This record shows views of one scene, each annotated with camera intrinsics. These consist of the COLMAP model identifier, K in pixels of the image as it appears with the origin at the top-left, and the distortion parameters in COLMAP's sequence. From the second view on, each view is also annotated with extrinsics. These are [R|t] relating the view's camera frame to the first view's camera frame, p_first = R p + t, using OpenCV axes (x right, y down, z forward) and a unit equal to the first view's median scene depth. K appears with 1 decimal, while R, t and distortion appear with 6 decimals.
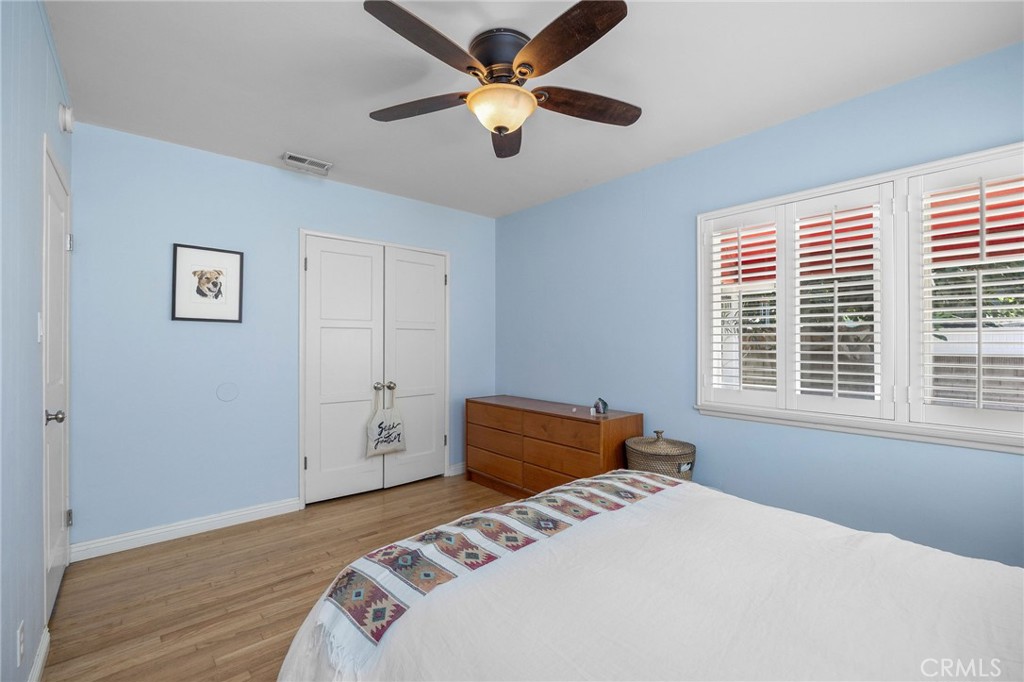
lens RADIAL K [[438.7, 0, 512.0], [0, 438.7, 341.0], [0, 0, 1]] dist [-0.001241, -0.000197]
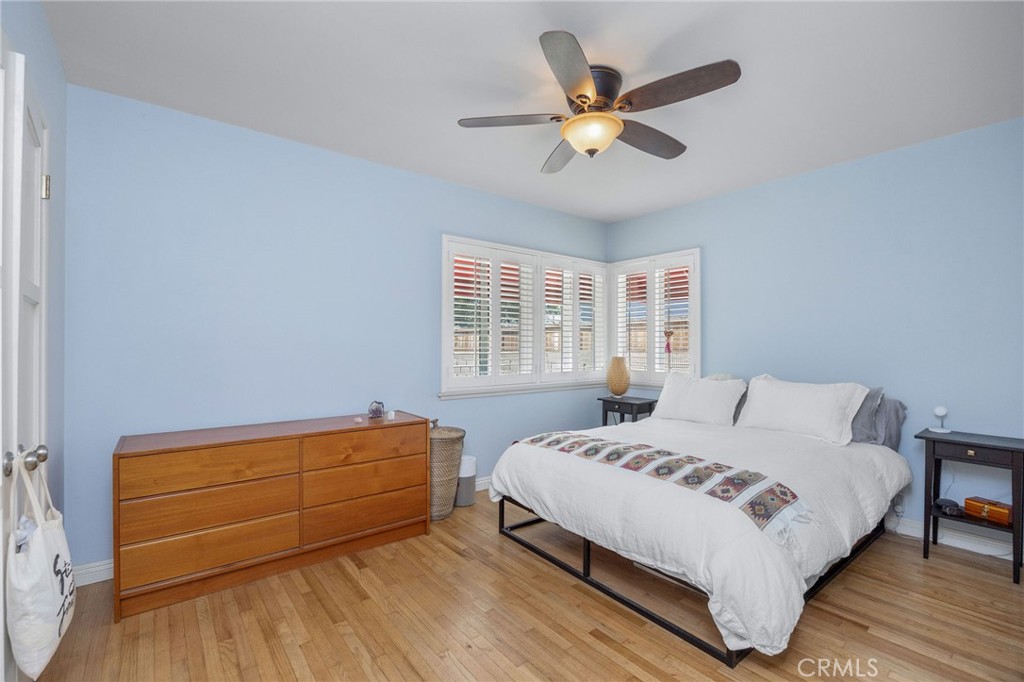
lens RADIAL K [[466.2, 0, 512.0], [0, 466.2, 341.0], [0, 0, 1]] dist [0.000927, 0.000164]
pose [[0.030530, 0.001795, 0.999532, -0.842828], [-0.011586, 0.999932, -0.001442, 0.002779], [-0.999467, -0.011537, 0.030549, 0.767795]]
